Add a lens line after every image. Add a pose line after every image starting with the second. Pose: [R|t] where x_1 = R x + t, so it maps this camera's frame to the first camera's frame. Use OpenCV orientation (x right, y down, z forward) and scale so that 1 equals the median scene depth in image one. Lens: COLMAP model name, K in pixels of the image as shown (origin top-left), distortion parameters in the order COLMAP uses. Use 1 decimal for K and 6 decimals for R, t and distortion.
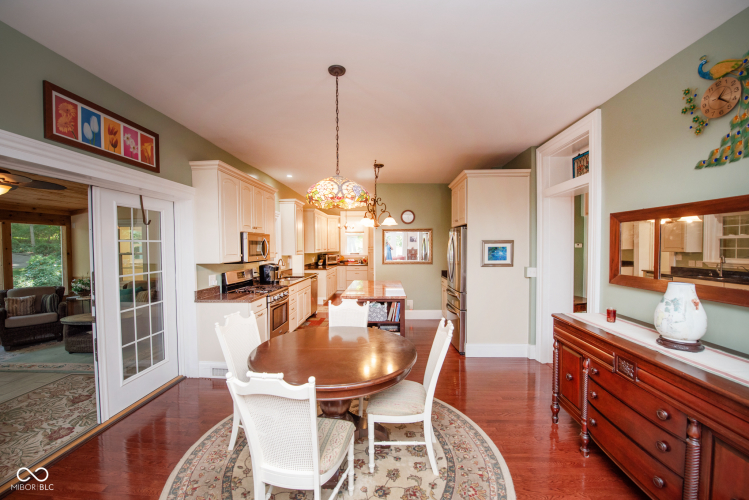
lens RADIAL K [[299.0, 0, 373.1], [0, 299.0, 253.5], [0, 0, 1]] dist [-0.018366, -0.001229]
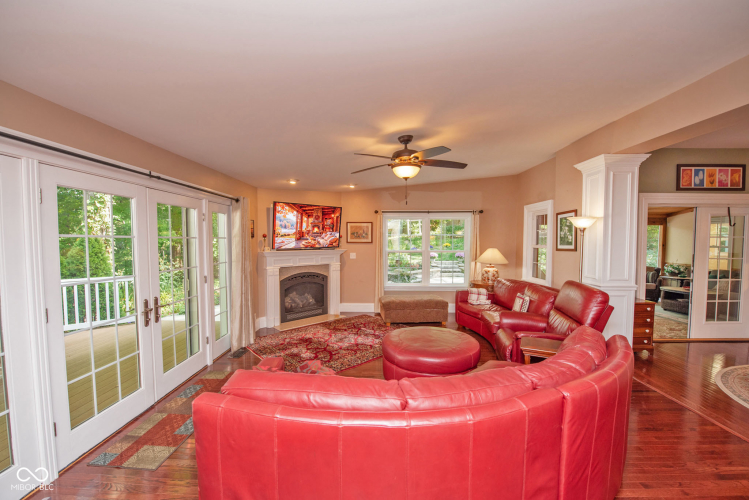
lens RADIAL K [[299.0, 0, 370.0], [0, 299.0, 253.7], [0, 0, 1]] dist [-0.018366, -0.001229]
pose [[0.014709, 0.051783, -0.998550, 0.689352], [-0.029007, 0.998260, 0.051341, 0.019298], [0.999471, 0.028210, 0.016186, -0.866376]]
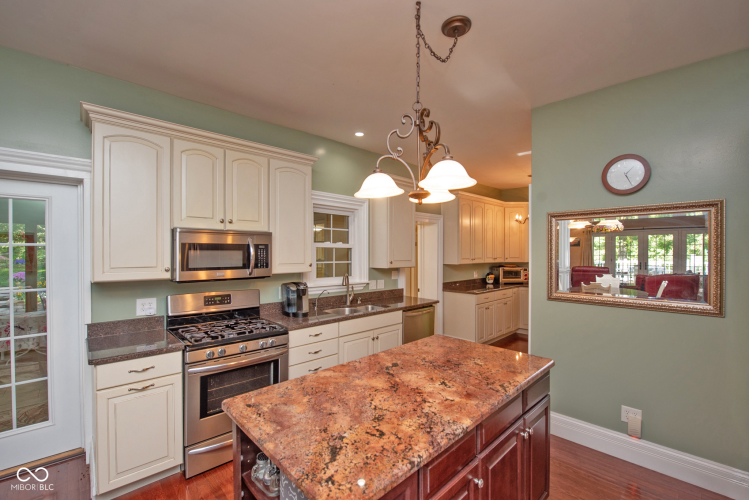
lens RADIAL K [[321.6, 0, 372.5], [0, 321.6, 251.4], [0, 0, 1]] dist [-0.029276, -0.000881]
pose [[0.718227, 0.007815, -0.695765, 0.342486], [-0.025093, 0.999577, -0.014677, -0.038082], [0.695356, 0.028000, 0.718120, 1.101002]]
